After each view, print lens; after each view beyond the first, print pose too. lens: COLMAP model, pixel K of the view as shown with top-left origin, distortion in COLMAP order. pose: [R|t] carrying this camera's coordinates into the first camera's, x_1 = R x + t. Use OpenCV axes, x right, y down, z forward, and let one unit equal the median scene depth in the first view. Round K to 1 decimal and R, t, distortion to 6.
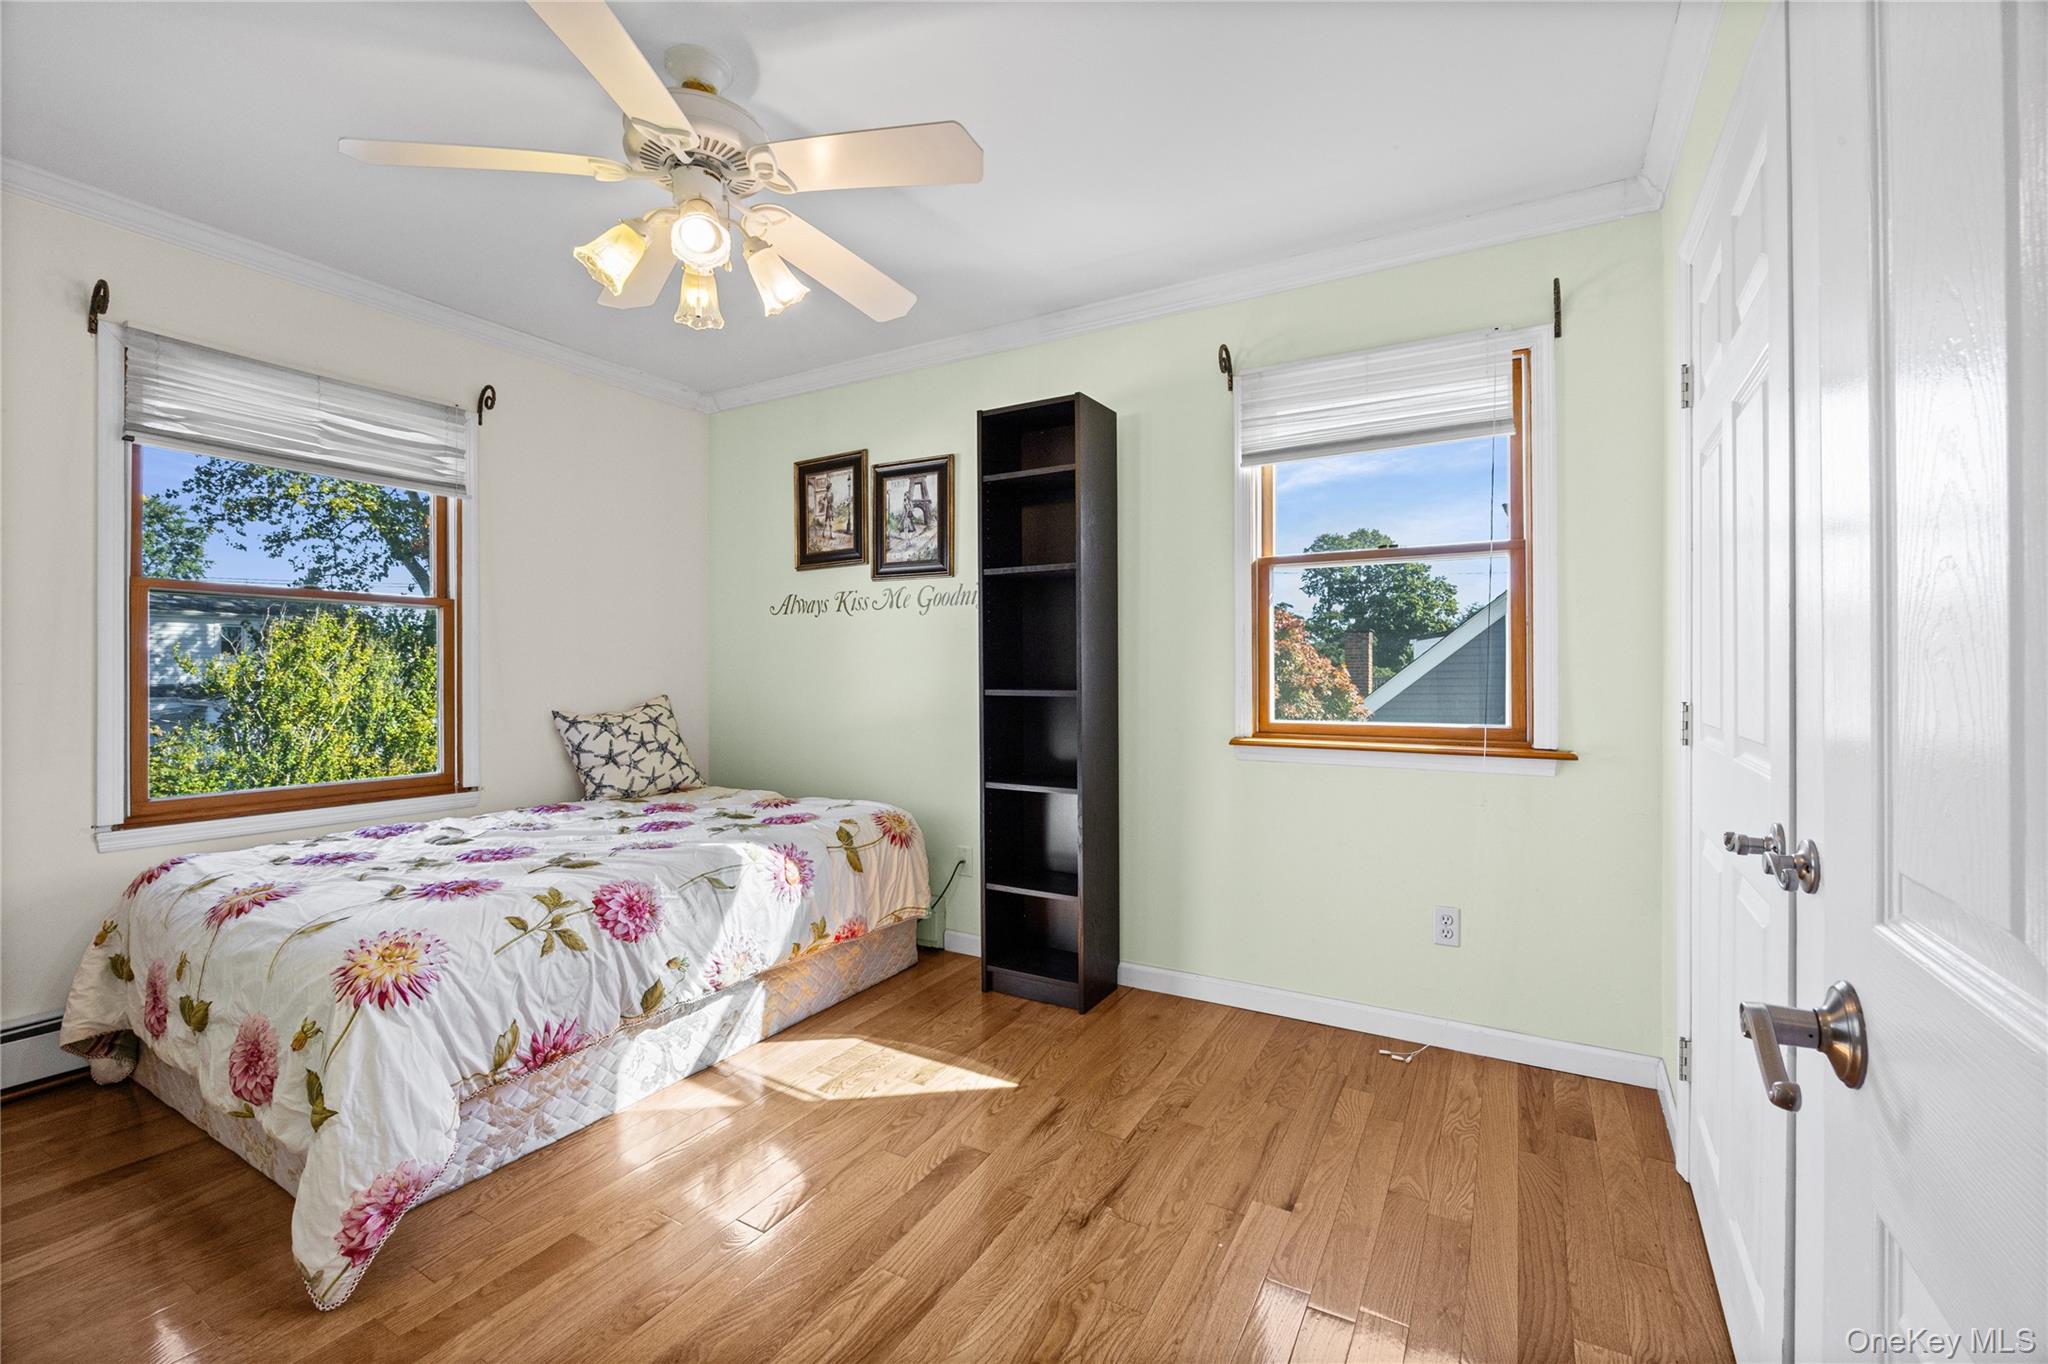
lens RADIAL K [[855.2, 0, 1024.6], [0, 855.2, 670.5], [0, 0, 1]] dist [-0.011505, -0.000235]
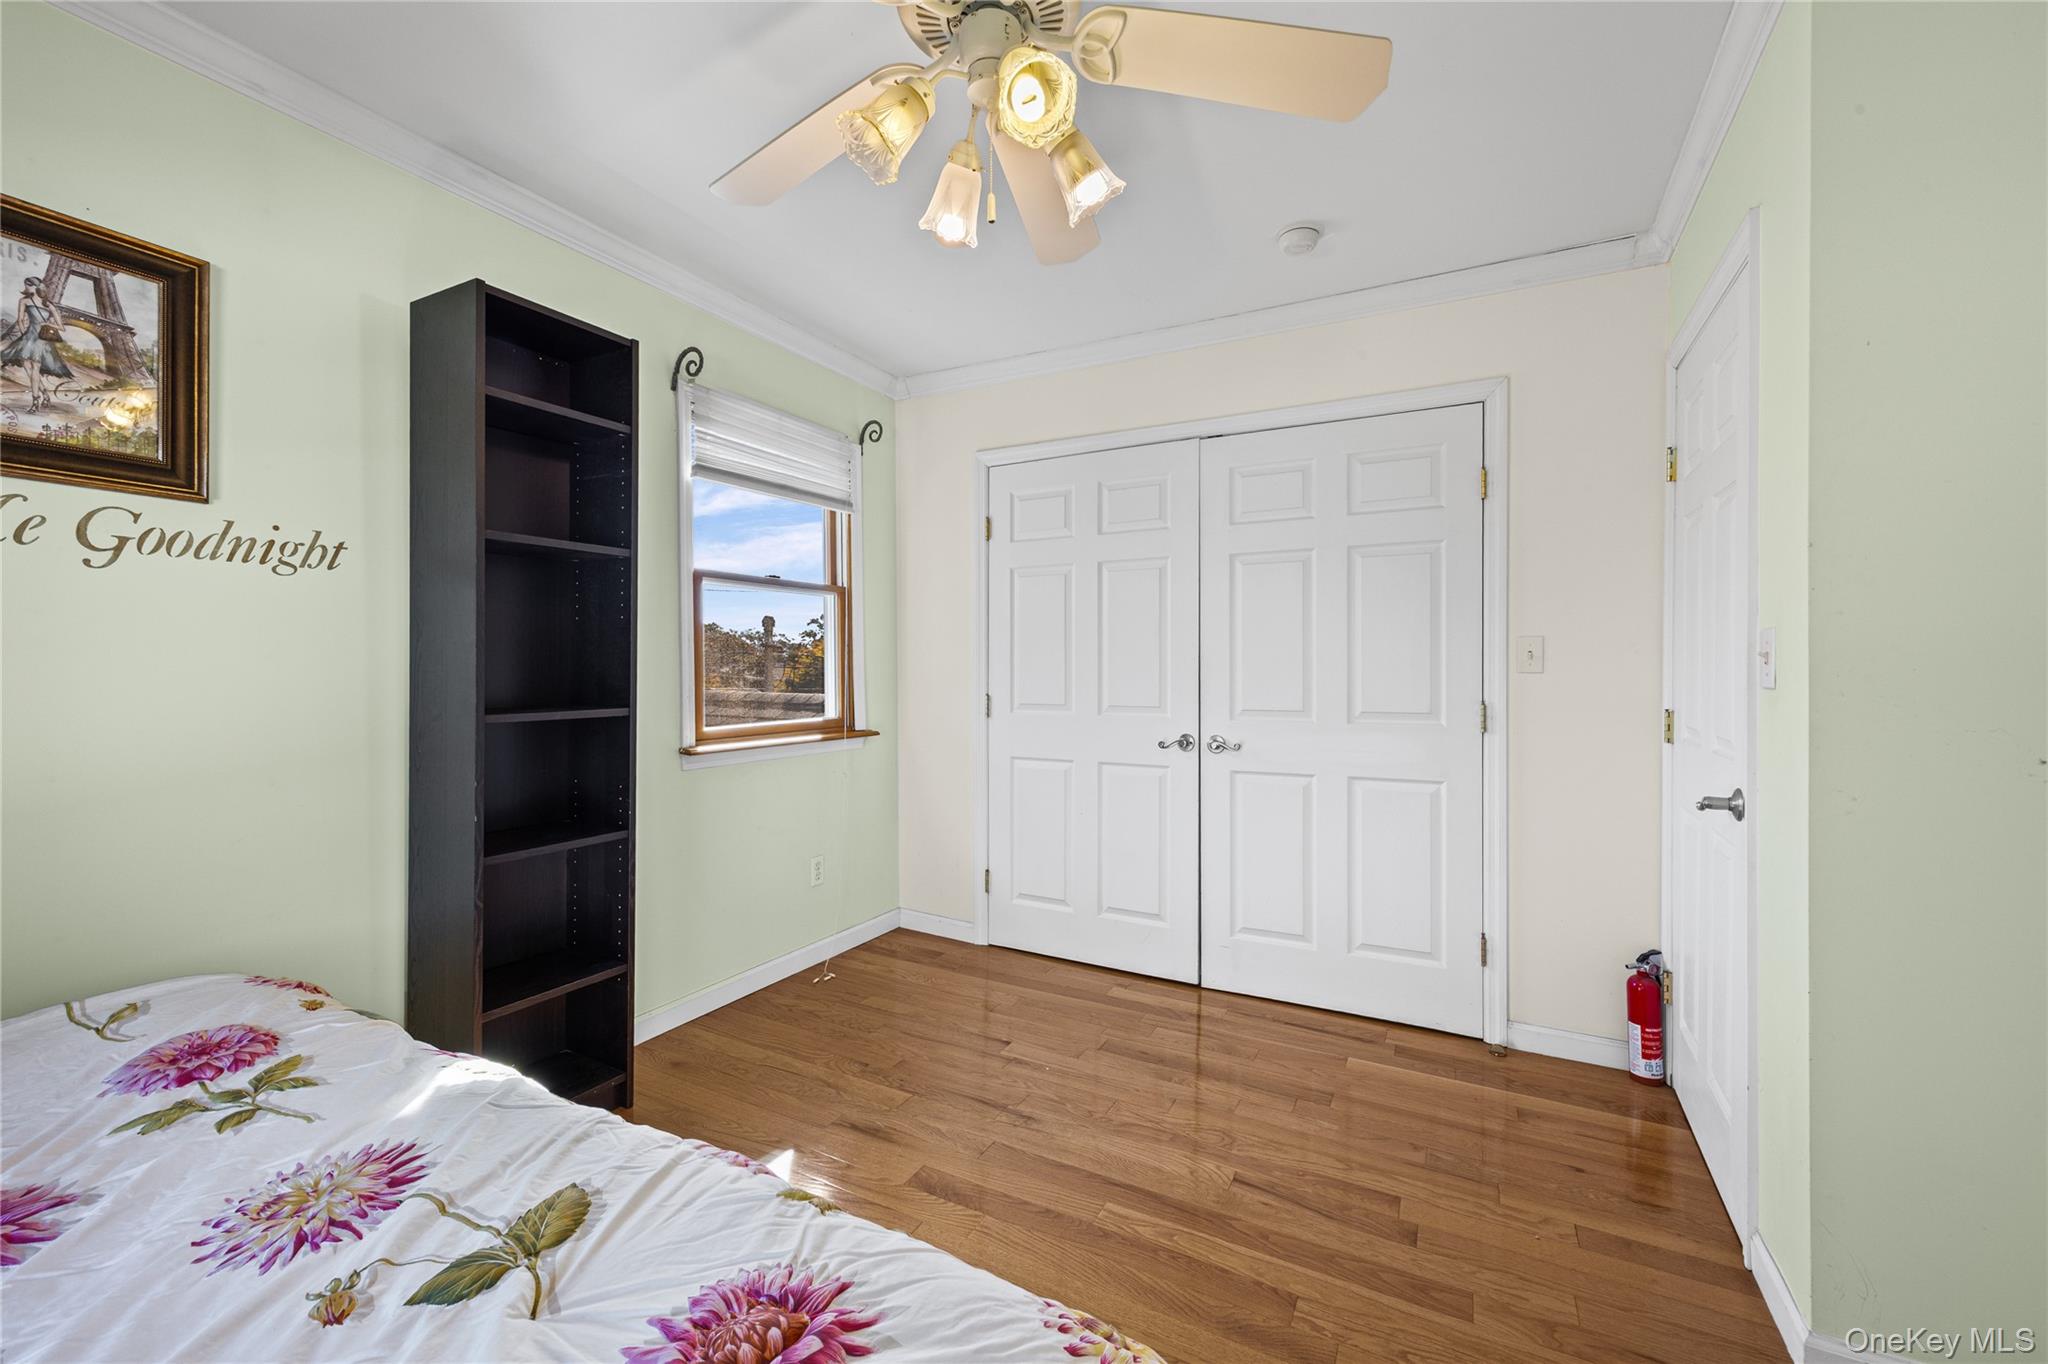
lens RADIAL K [[811.3, 0, 1027.3], [0, 811.3, 673.6], [0, 0, 1]] dist [0.001956, 0.000593]
pose [[-0.017465, -0.003890, 0.999840, -0.696361], [0.001868, 0.999991, 0.003923, -0.010830], [-0.999846, 0.001937, -0.017457, 0.624067]]
